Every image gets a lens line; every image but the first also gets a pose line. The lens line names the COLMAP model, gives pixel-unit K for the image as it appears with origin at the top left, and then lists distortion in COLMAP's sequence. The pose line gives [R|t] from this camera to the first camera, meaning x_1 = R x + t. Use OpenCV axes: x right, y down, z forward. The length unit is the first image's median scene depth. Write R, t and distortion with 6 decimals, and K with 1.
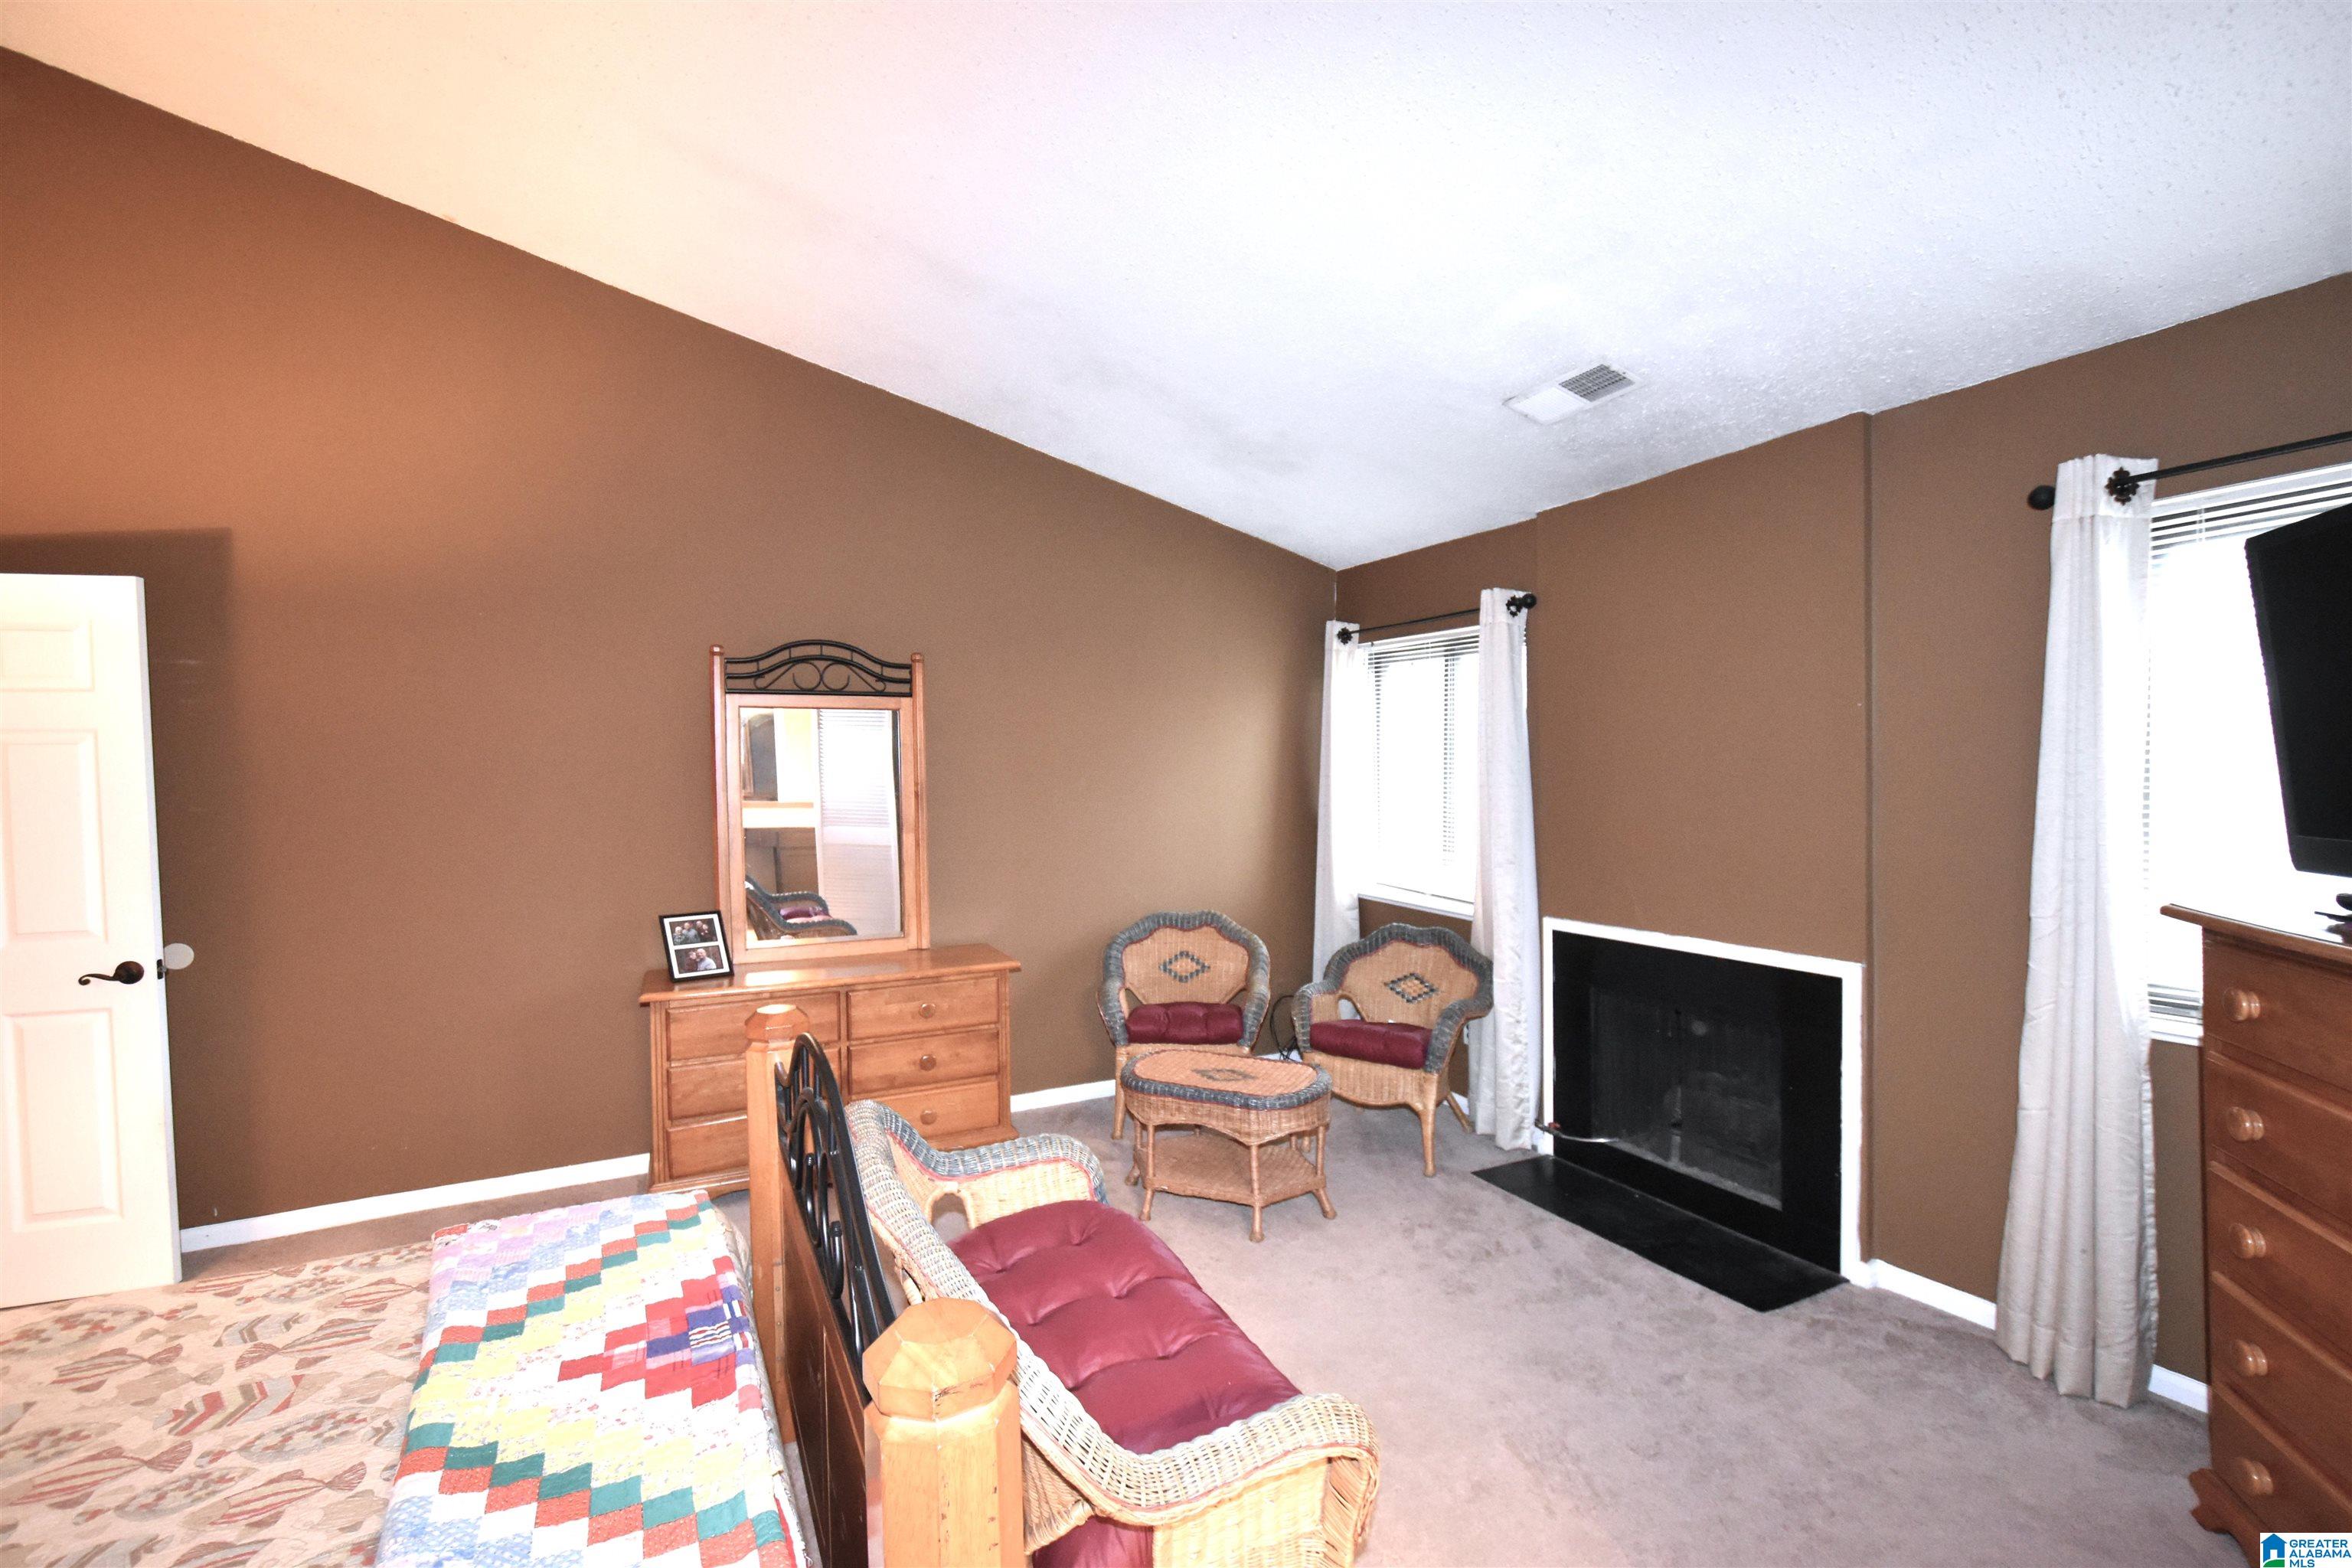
lens RADIAL K [[1016.9, 0, 1176.6], [0, 1016.9, 808.5], [0, 0, 1]] dist [-0.001049, -0.000748]
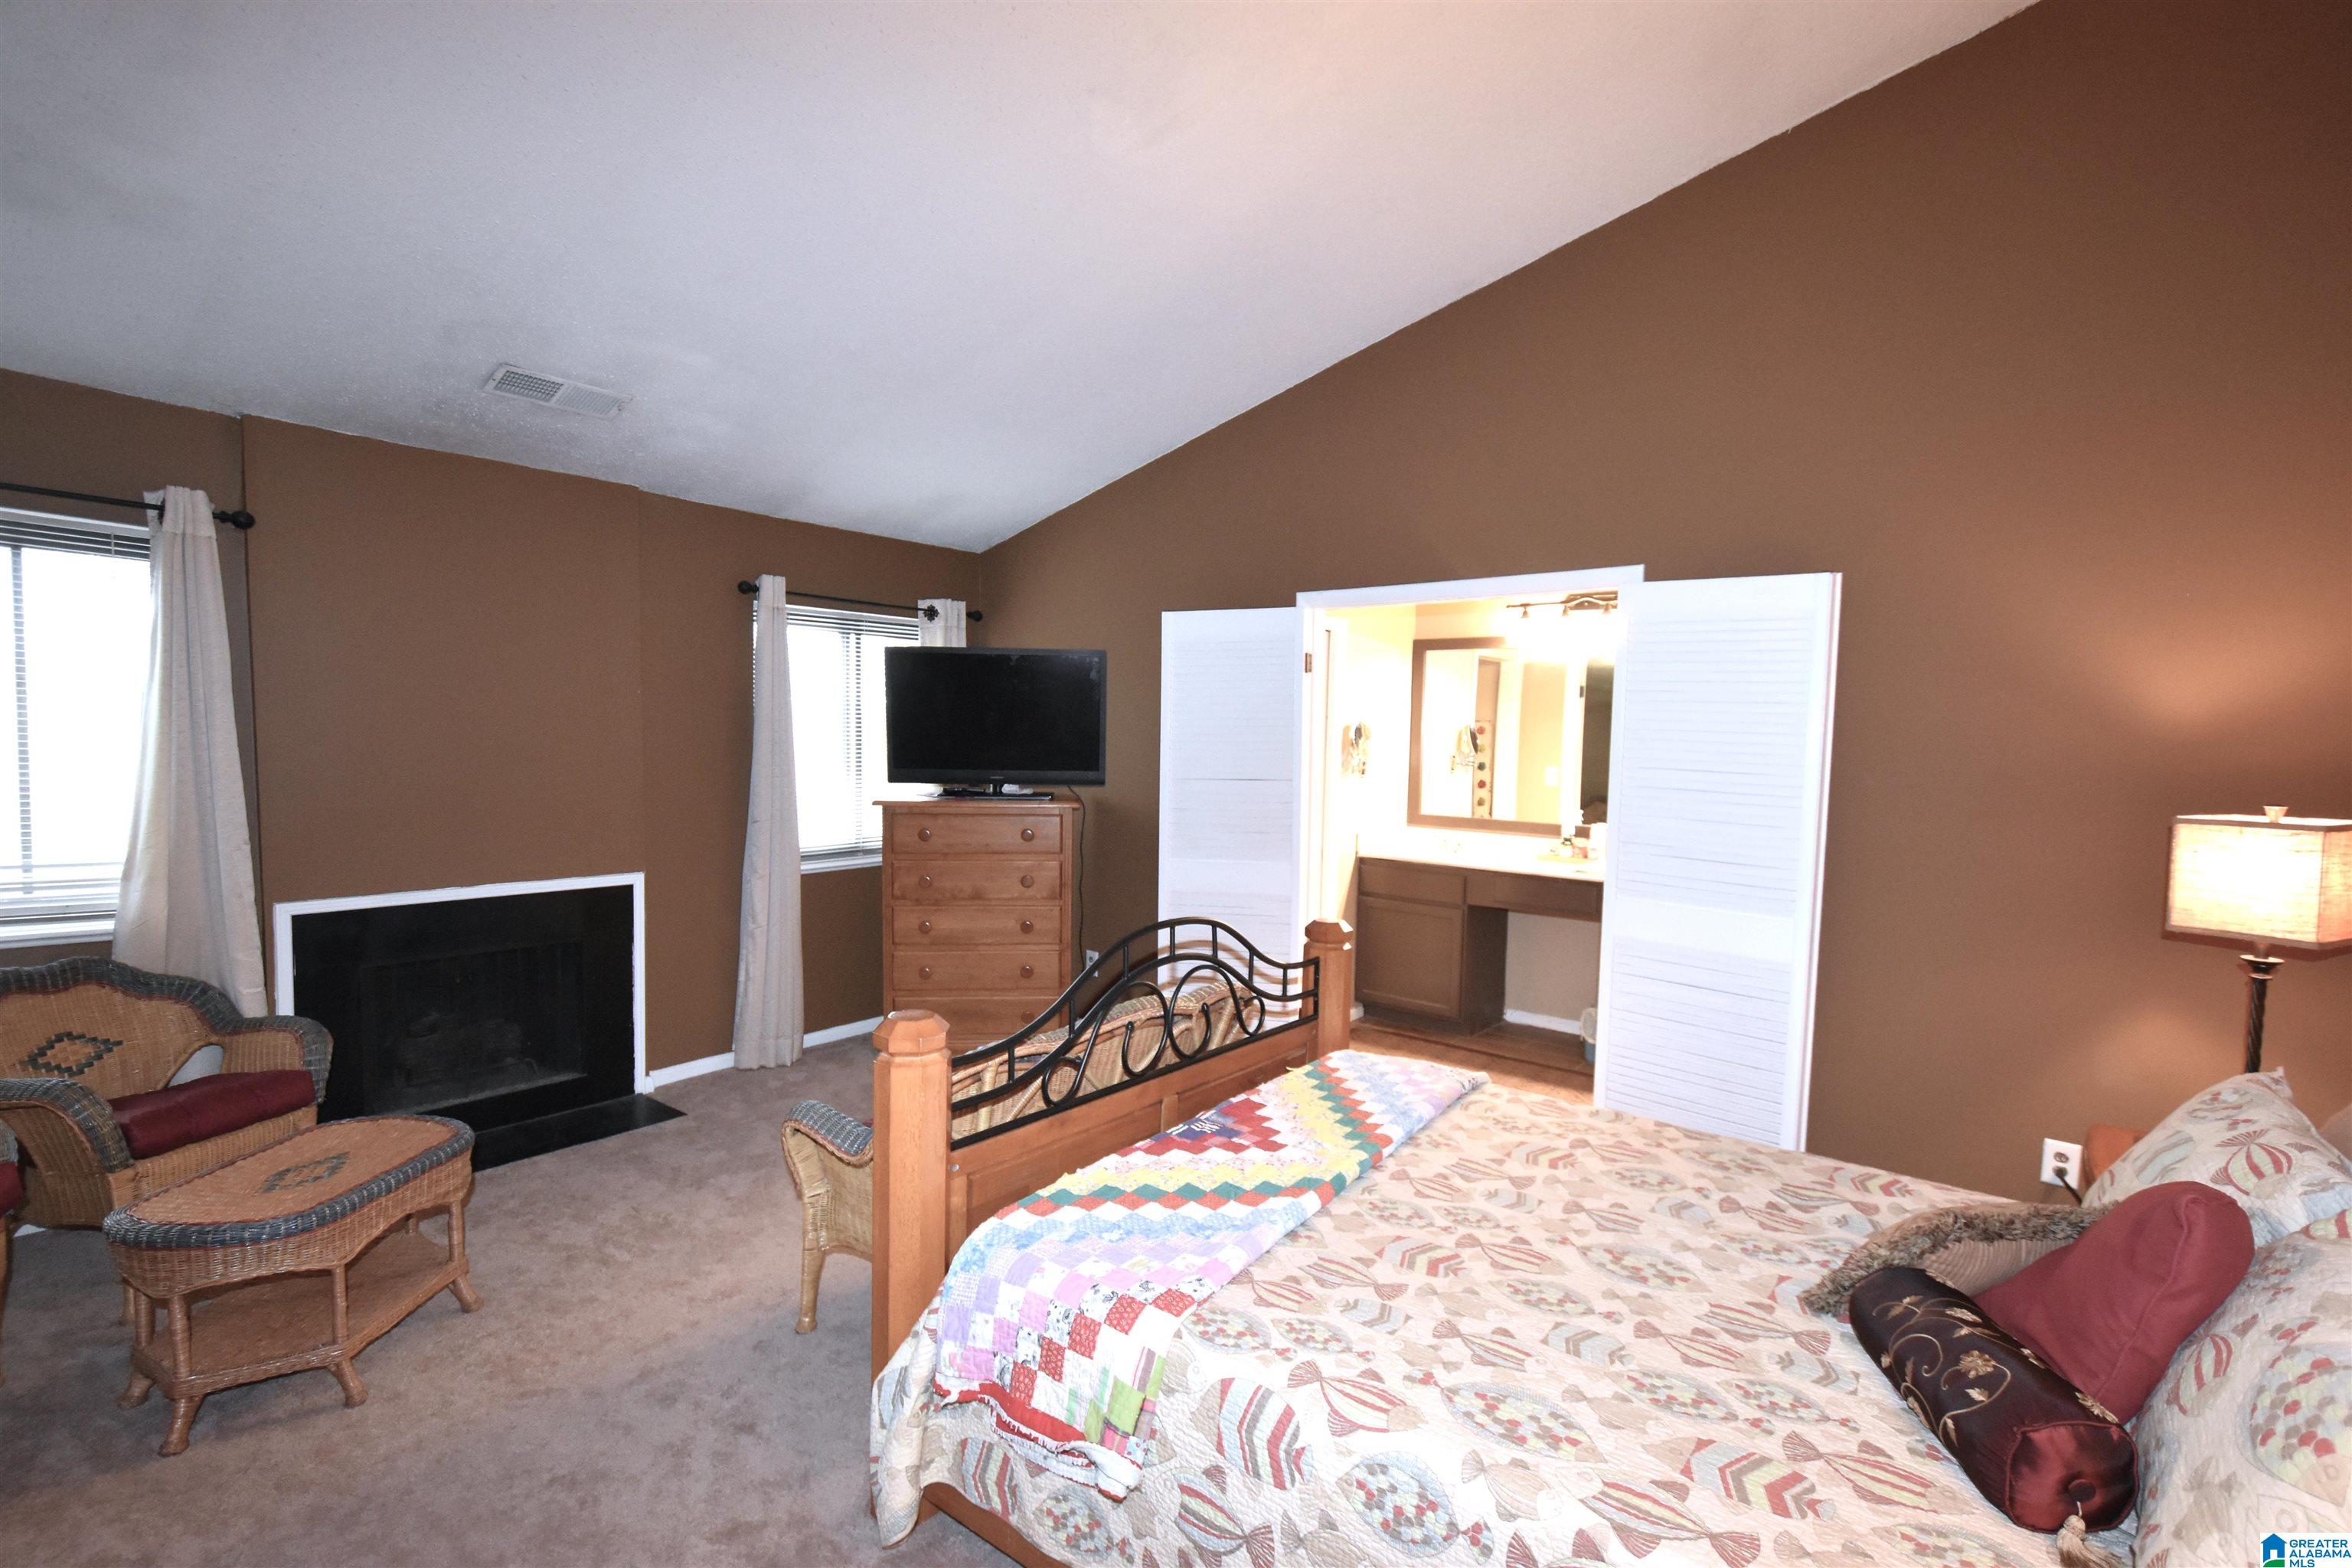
lens RADIAL K [[1088.7, 0, 1173.3], [0, 1088.7, 801.2], [0, 0, 1]] dist [0.001102, -0.010897]
pose [[-0.404569, -0.040677, 0.913602, -1.722334], [0.021009, 0.998333, 0.053753, -0.024243], [-0.914266, 0.040941, -0.403040, 1.549032]]
